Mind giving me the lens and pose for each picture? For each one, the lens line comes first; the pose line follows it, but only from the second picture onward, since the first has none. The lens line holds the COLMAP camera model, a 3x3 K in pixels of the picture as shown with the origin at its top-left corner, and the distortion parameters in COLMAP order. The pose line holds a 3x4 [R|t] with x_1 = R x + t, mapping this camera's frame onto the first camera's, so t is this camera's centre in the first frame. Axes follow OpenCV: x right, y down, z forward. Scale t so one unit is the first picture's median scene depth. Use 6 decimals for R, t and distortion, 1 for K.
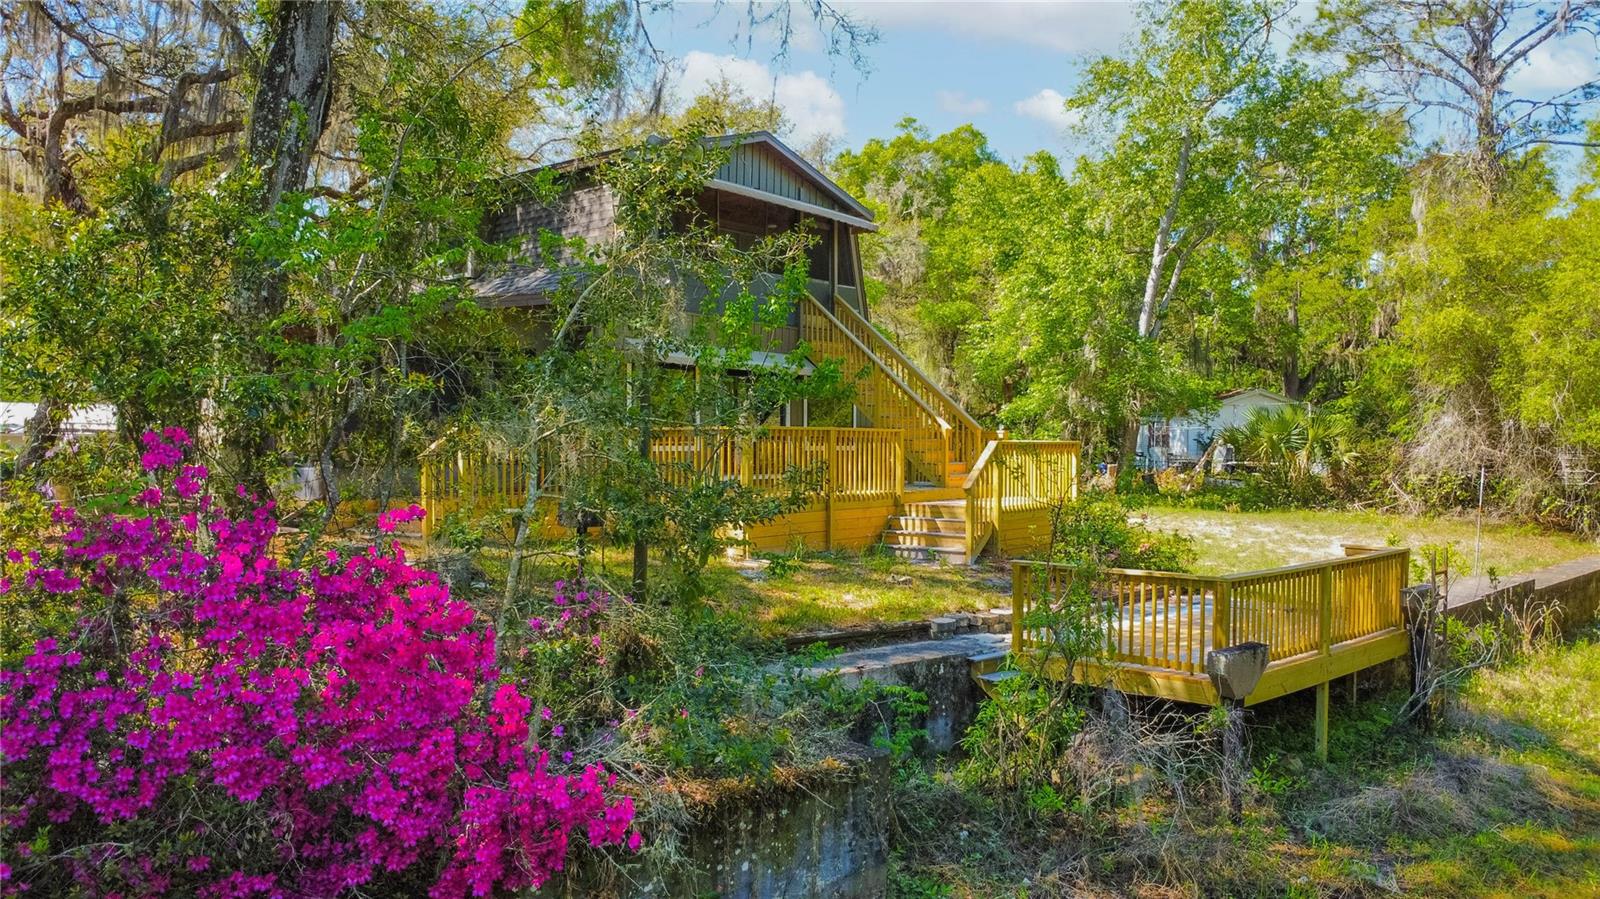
lens RADIAL K [[1151.4, 0, 792.3], [0, 1151.4, 453.2], [0, 0, 1]] dist [-0.033187, -0.004309]
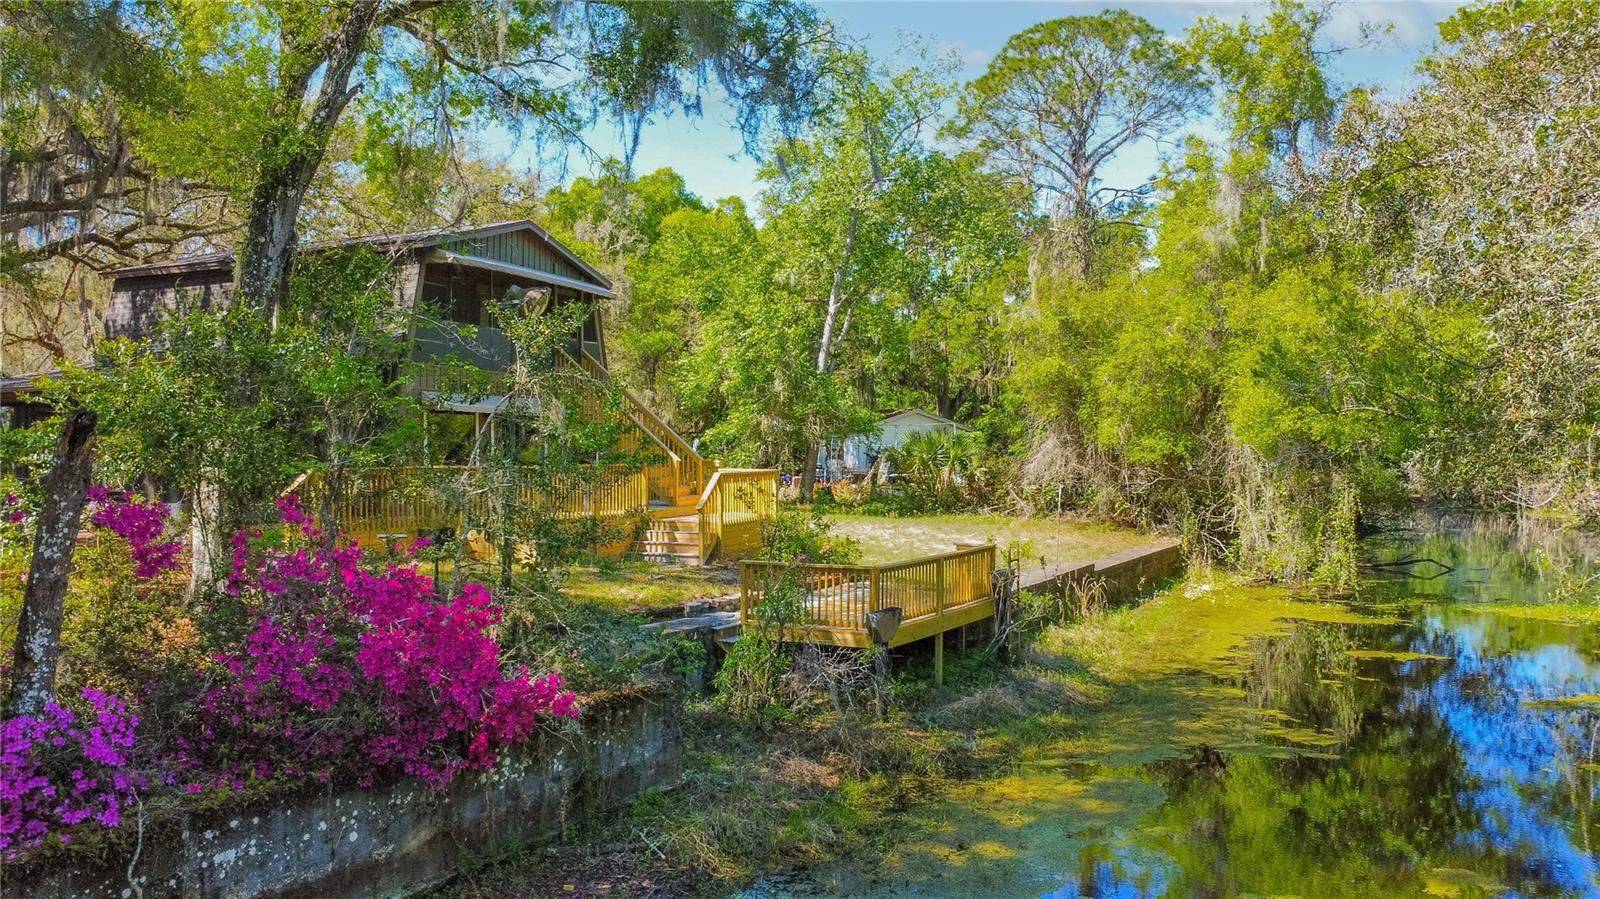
lens RADIAL K [[1151.4, 0, 792.5], [0, 1151.4, 451.7], [0, 0, 1]] dist [-0.033187, -0.004309]
pose [[0.962995, -0.006972, 0.269430, -0.059506], [0.008442, 0.999955, -0.004298, -0.016616], [-0.269388, 0.006413, 0.963010, -0.185152]]
